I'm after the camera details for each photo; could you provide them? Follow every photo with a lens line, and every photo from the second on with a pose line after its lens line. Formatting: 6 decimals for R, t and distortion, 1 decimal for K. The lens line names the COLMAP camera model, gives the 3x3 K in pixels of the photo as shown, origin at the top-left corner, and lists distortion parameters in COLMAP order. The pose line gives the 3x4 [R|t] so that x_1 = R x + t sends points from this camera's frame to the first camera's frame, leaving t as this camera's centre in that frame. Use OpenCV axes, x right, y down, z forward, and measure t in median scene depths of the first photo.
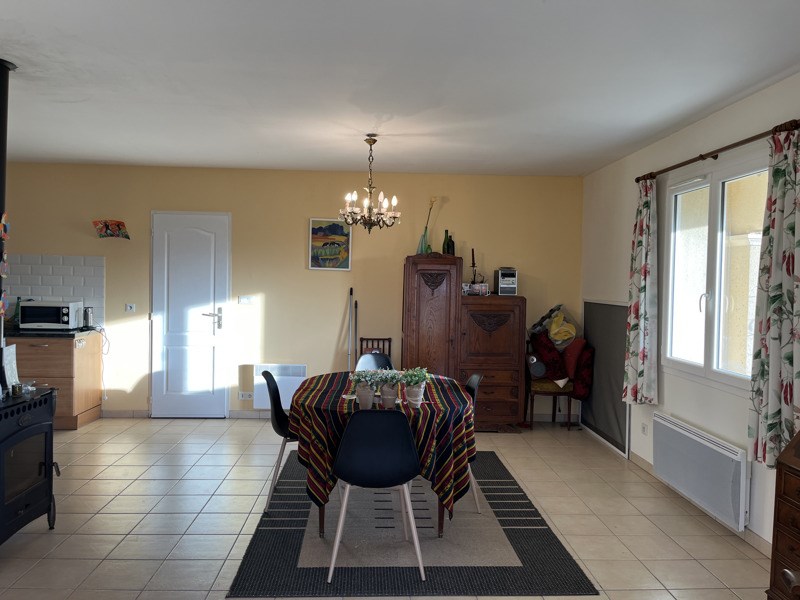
lens RADIAL K [[603.3, 0, 397.8], [0, 603.3, 298.1], [0, 0, 1]] dist [-0.003824, -0.002033]
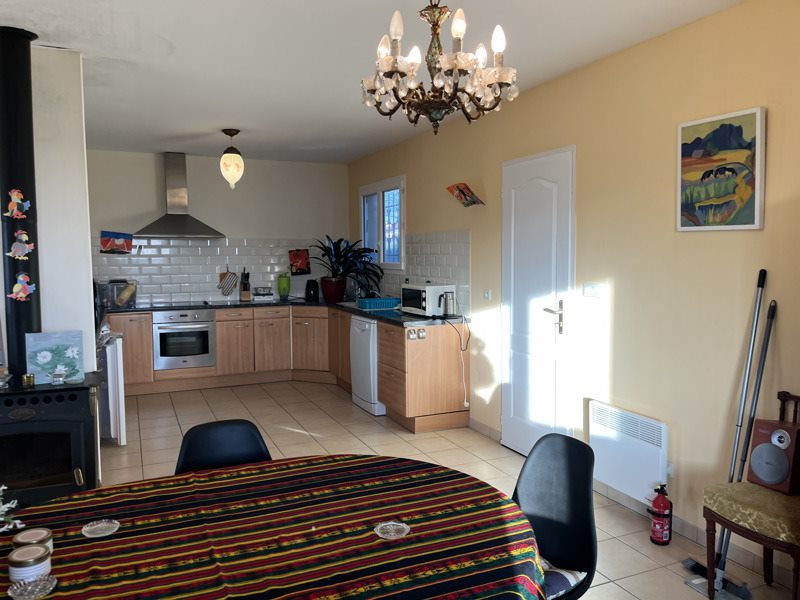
lens RADIAL K [[603.3, 0, 398.9], [0, 603.3, 295.4], [0, 0, 1]] dist [-0.003824, -0.002033]
pose [[0.310507, 0.047321, -0.949392, 0.246142], [-0.001507, 0.998783, 0.049290, -0.019938], [0.950570, -0.013874, 0.310201, 0.635329]]
